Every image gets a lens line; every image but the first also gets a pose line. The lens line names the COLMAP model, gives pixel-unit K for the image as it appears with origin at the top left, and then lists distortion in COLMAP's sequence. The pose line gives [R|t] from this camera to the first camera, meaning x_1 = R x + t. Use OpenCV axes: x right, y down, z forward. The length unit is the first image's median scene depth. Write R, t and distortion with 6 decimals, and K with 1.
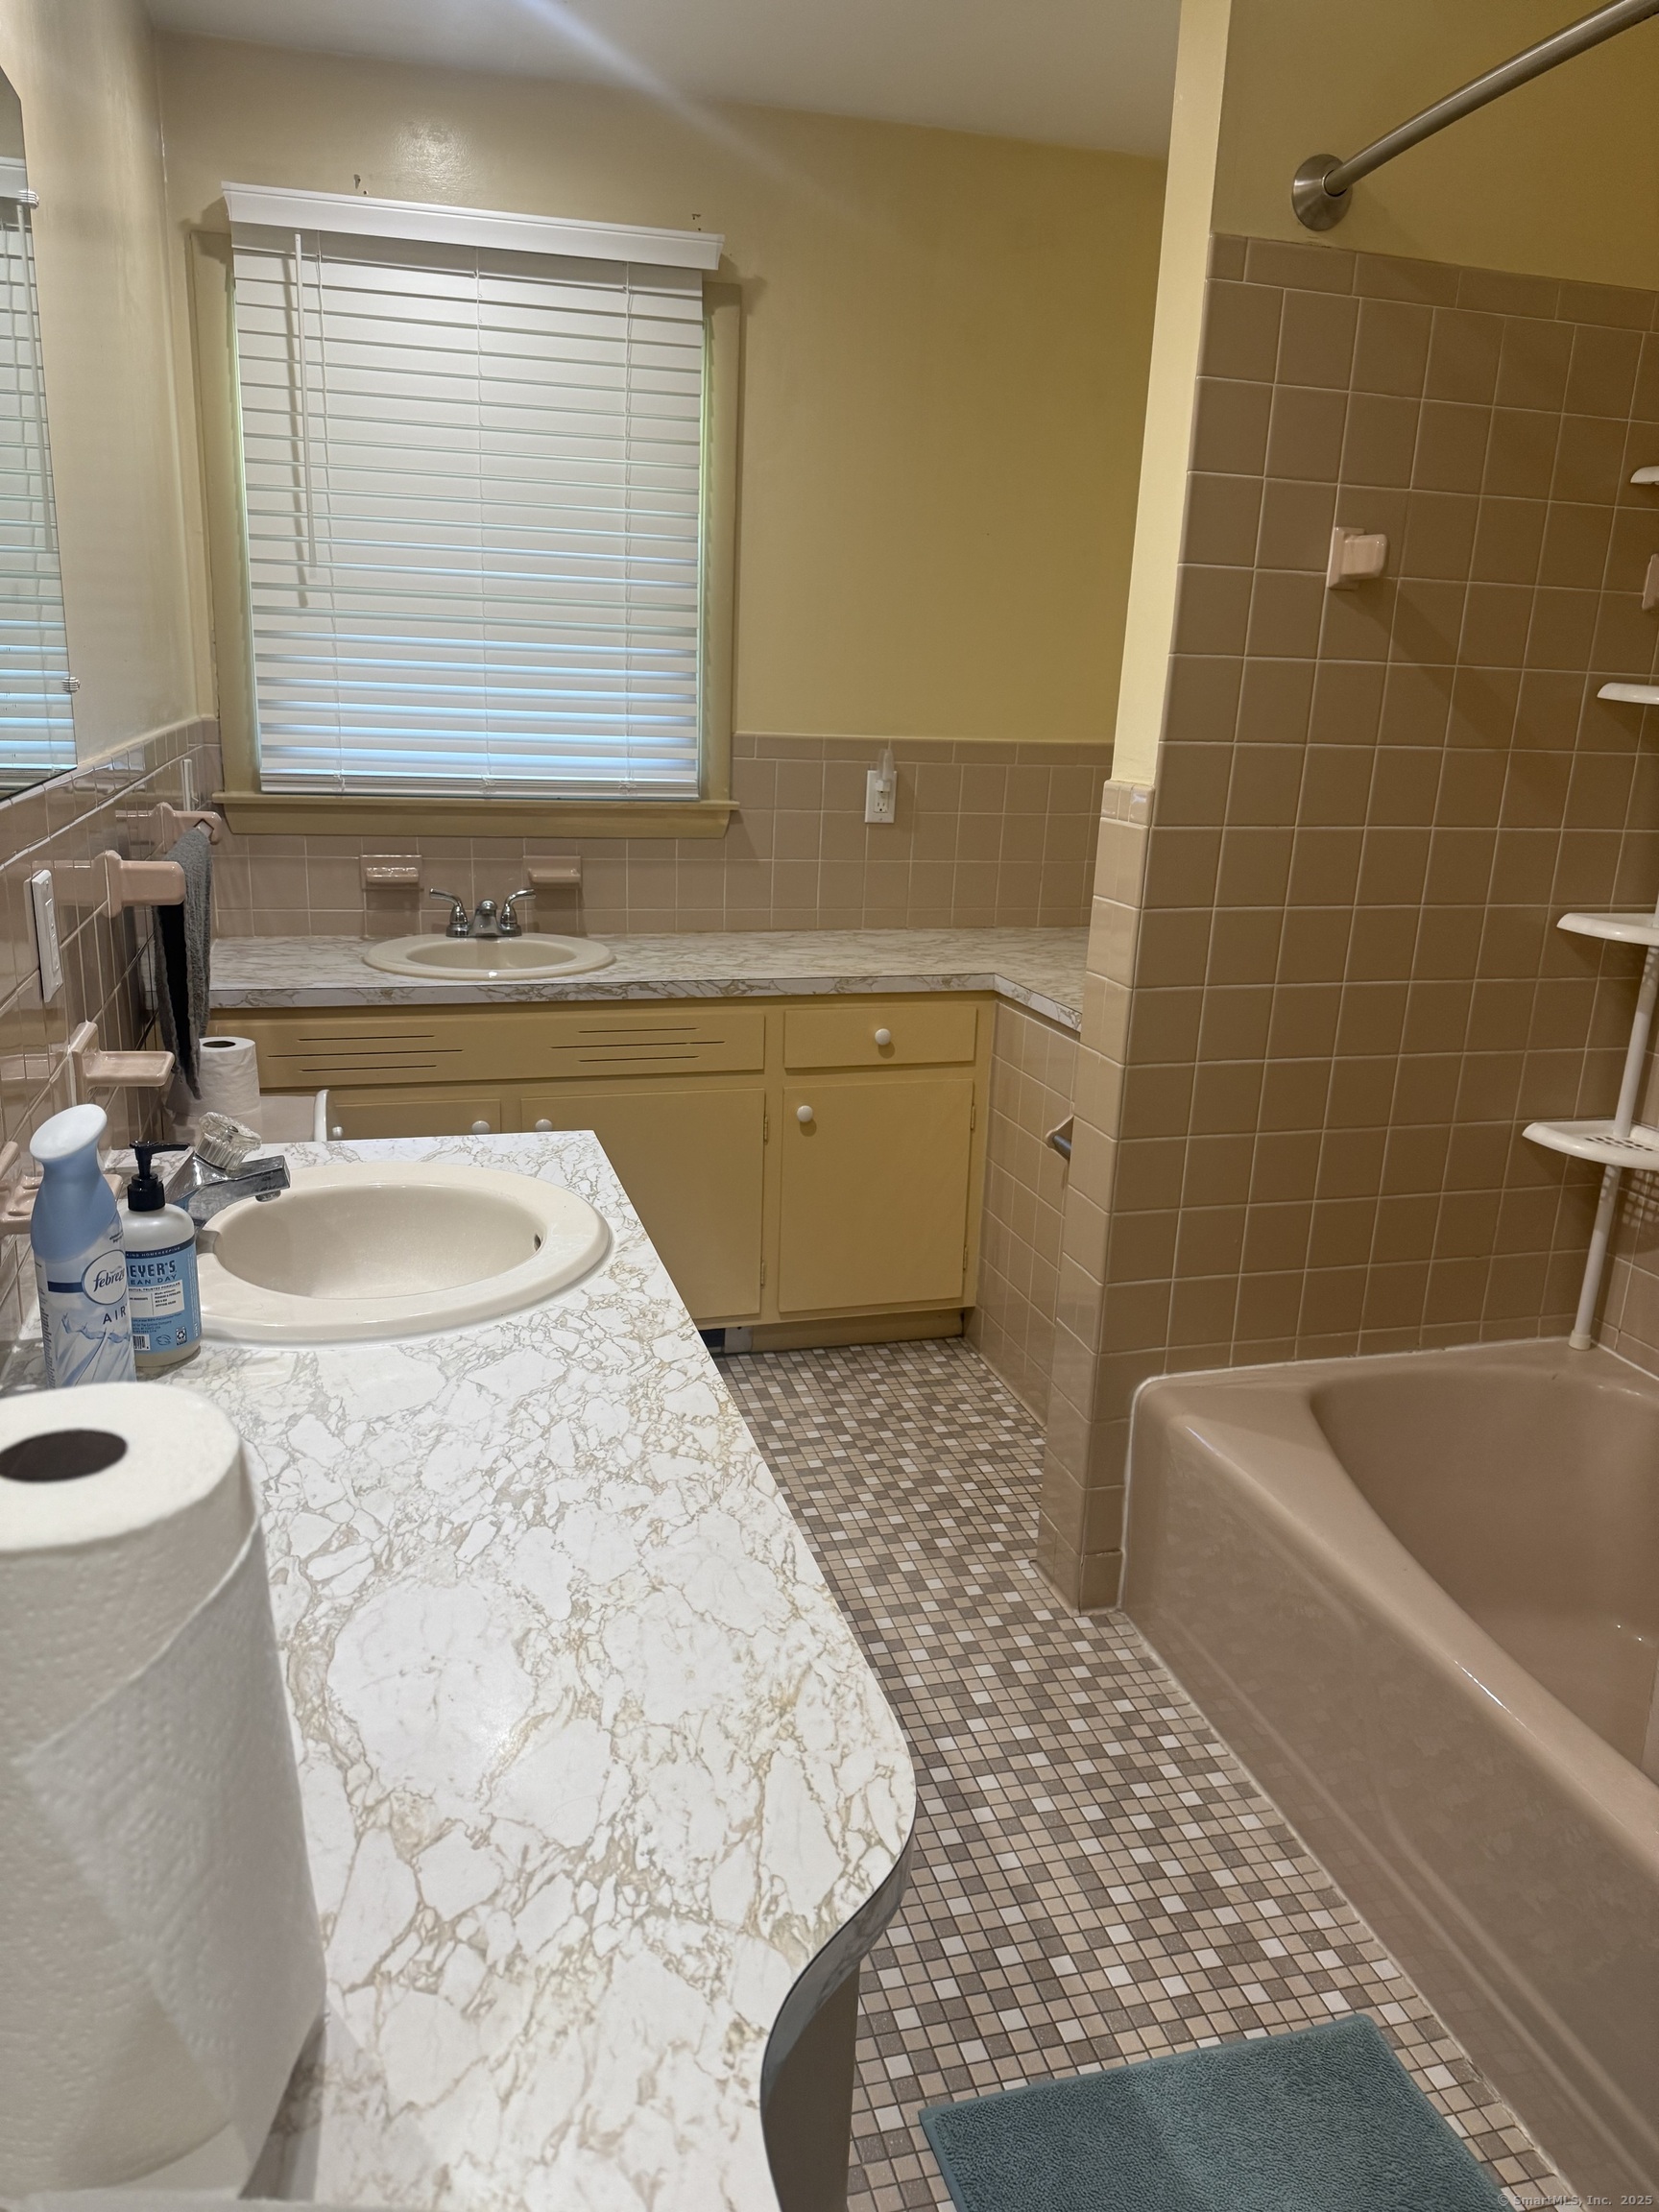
lens RADIAL K [[1557.6, 0, 821.5], [0, 1557.6, 1097.2], [0, 0, 1]] dist [0.027736, -0.035301]
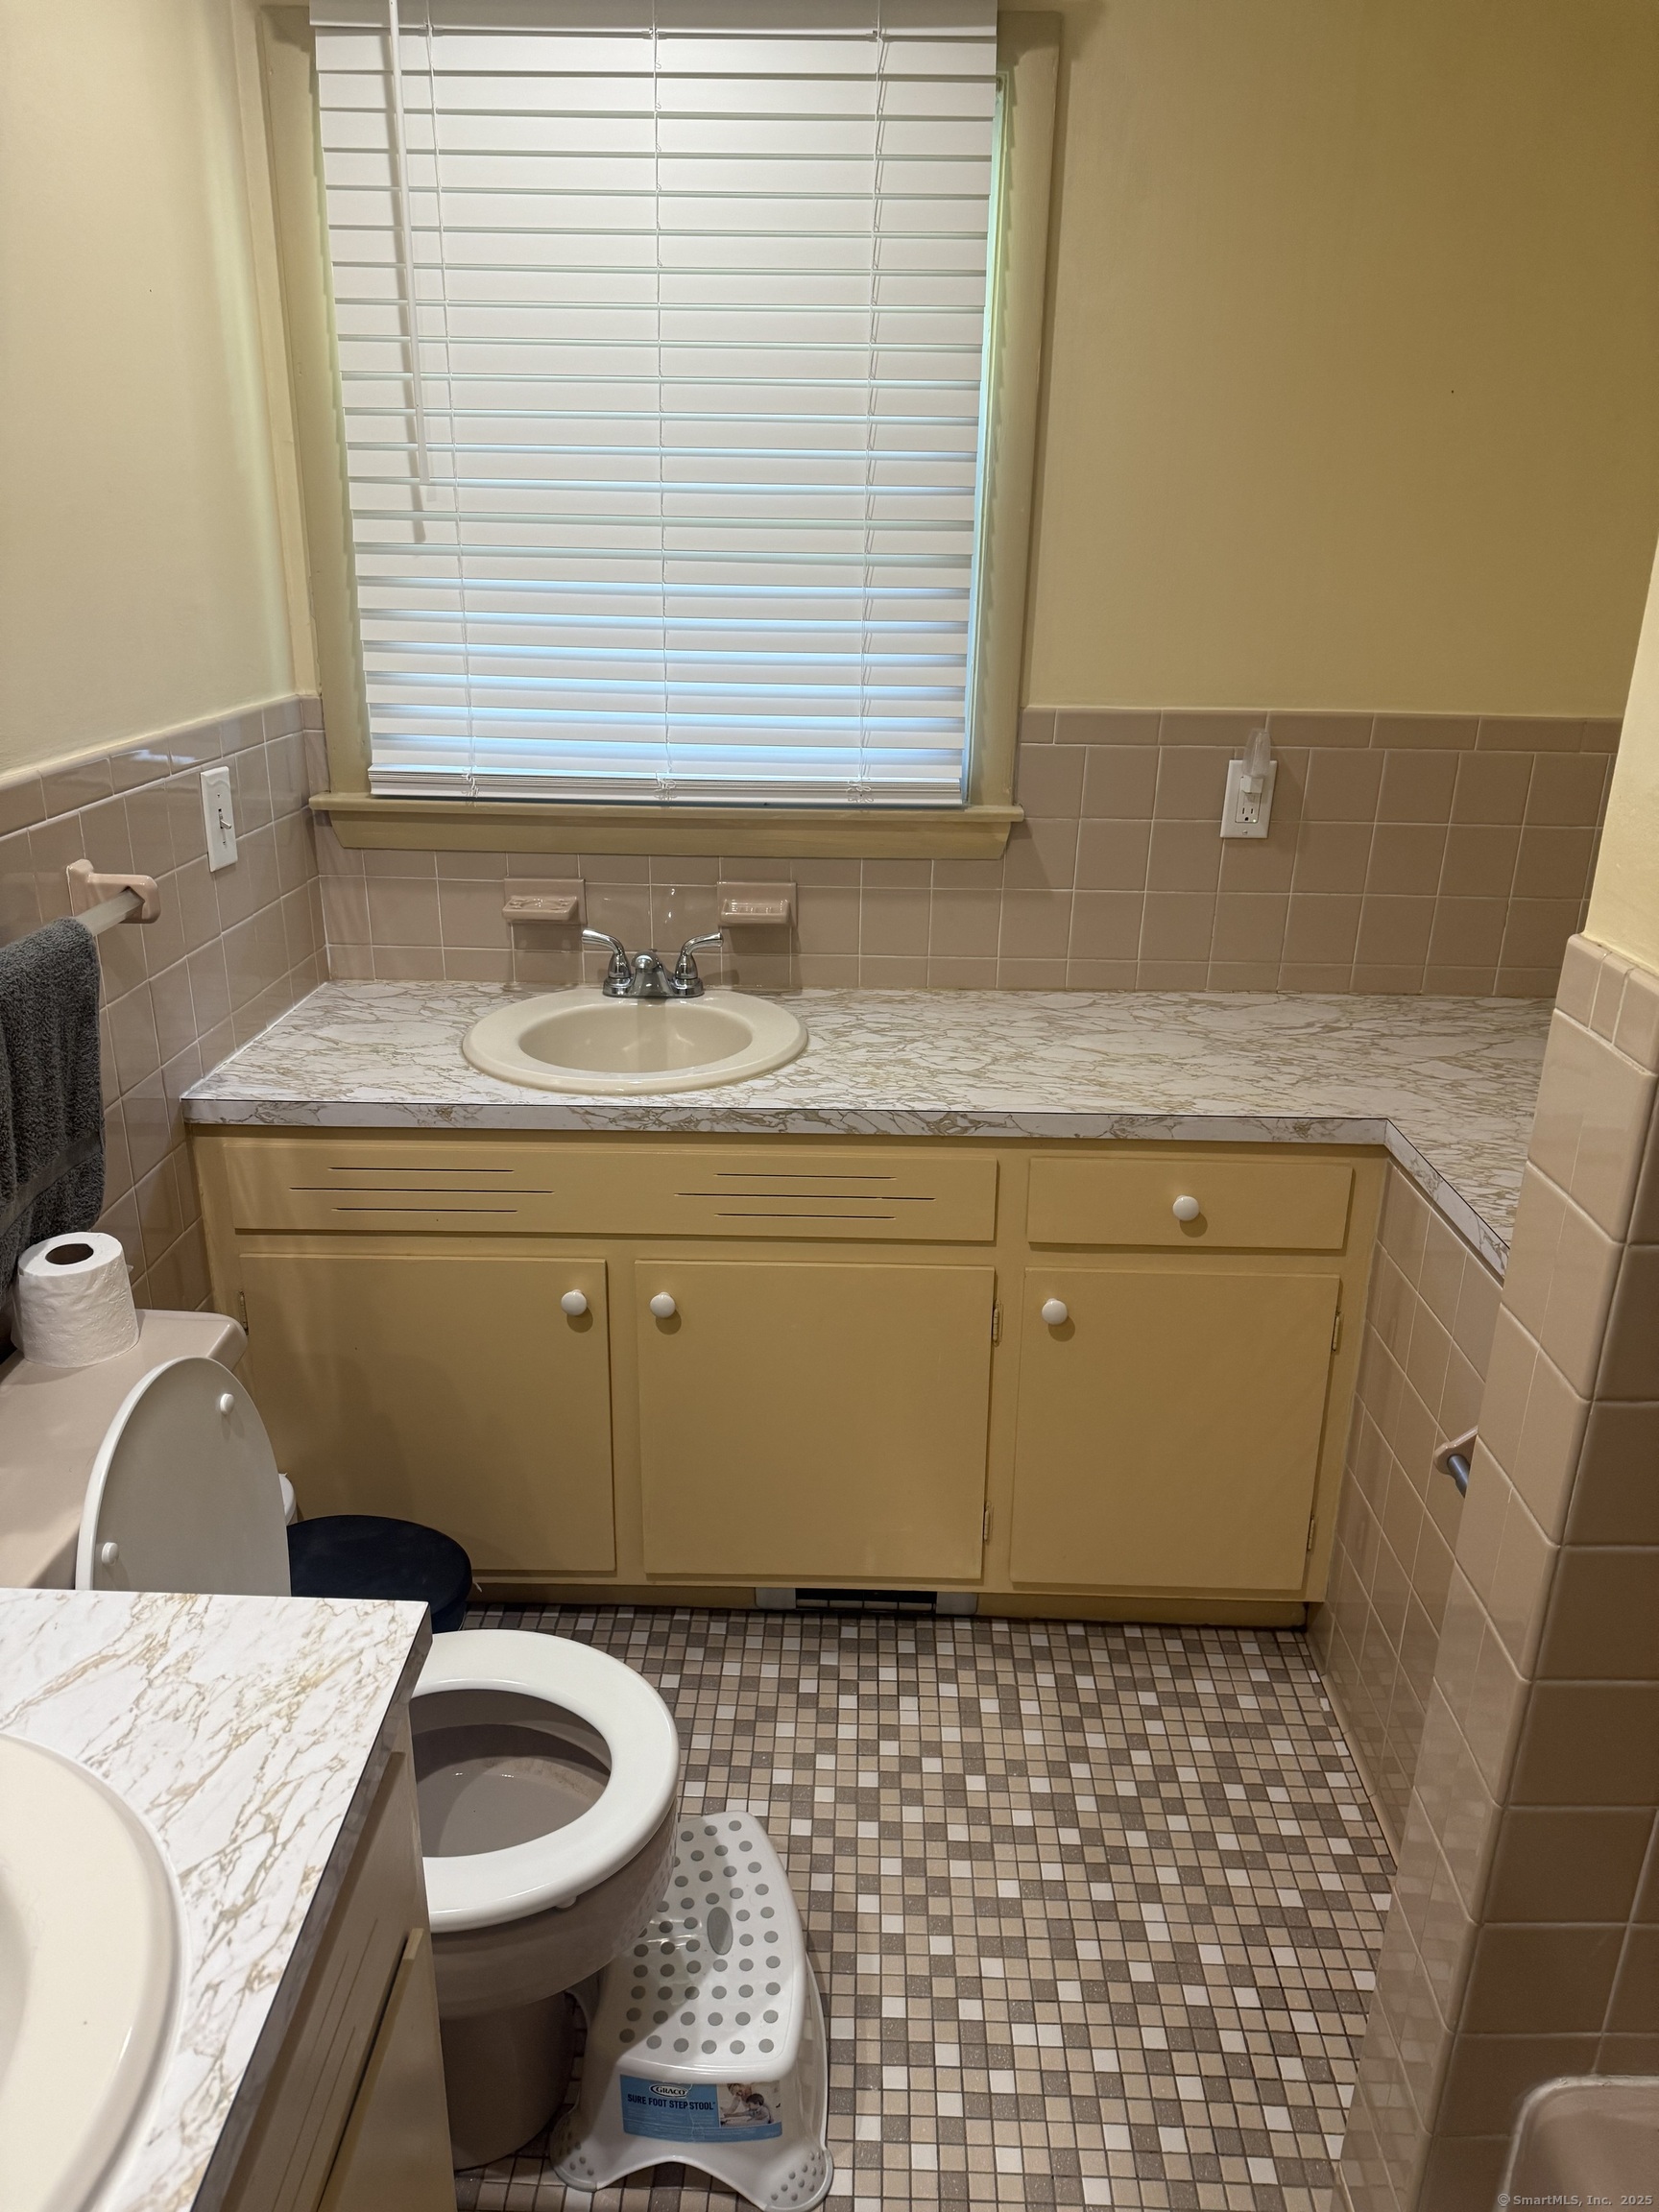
lens RADIAL K [[1557.6, 0, 840.4], [0, 1557.6, 1090.8], [0, 0, 1]] dist [0.027736, -0.035301]
pose [[0.956337, 0.074594, -0.282588, 0.078522], [-0.056582, 0.995843, 0.071384, -0.120481], [0.286738, -0.052278, 0.956581, 0.342232]]
